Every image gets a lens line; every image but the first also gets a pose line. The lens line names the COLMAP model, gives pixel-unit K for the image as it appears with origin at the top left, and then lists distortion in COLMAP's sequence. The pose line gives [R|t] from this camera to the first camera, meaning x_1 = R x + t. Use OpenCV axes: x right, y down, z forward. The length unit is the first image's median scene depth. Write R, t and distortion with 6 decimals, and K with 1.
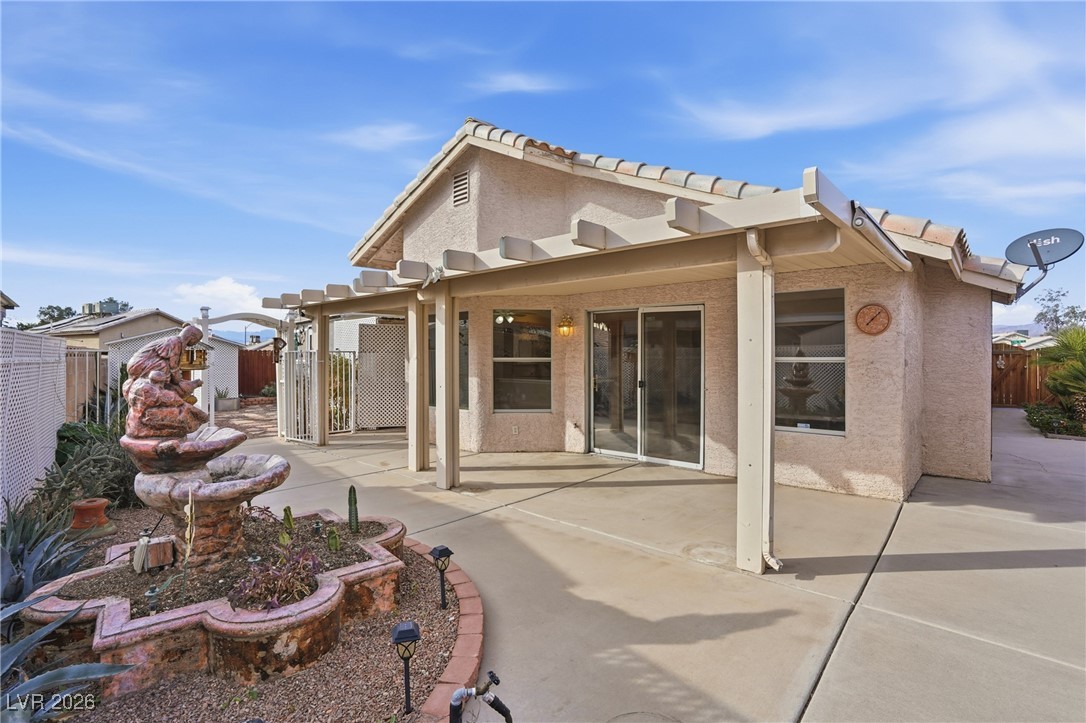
lens RADIAL K [[512.4, 0, 541.3], [0, 512.4, 355.1], [0, 0, 1]] dist [-0.059289, 0.020830]
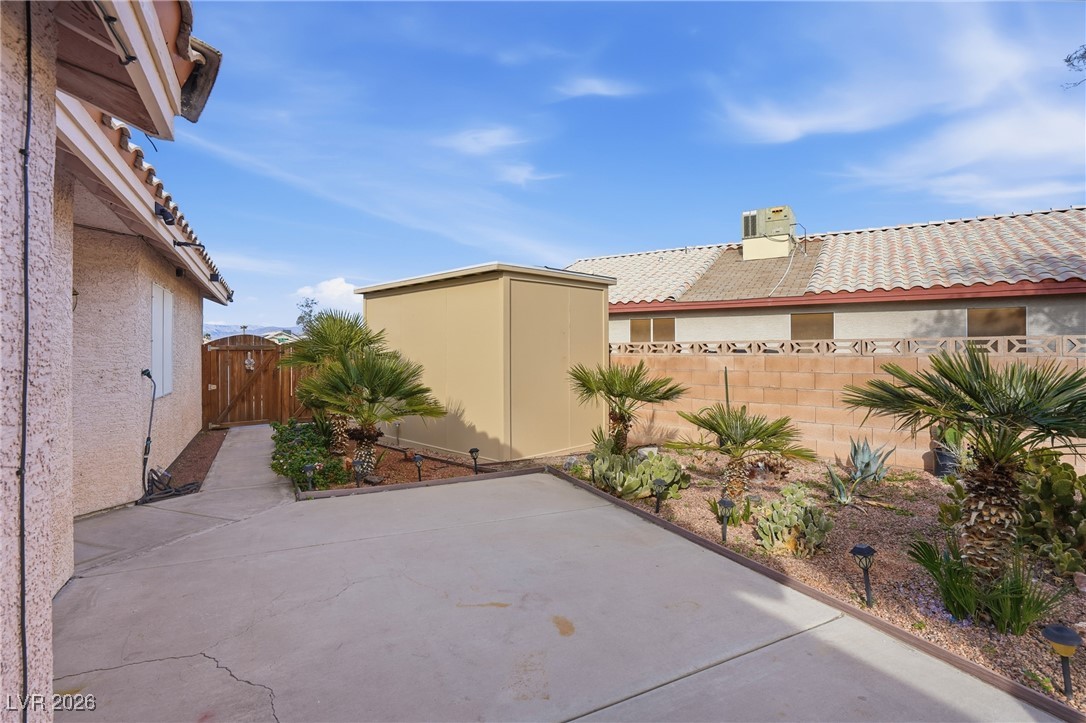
lens RADIAL K [[512.4, 0, 541.3], [0, 512.4, 355.1], [0, 0, 1]] dist [-0.059289, 0.020830]
pose [[0.329355, -0.007999, 0.944172, 0.825639], [0.004185, 0.999967, 0.007012, 0.004400], [-0.944197, 0.001641, 0.329377, 0.784090]]
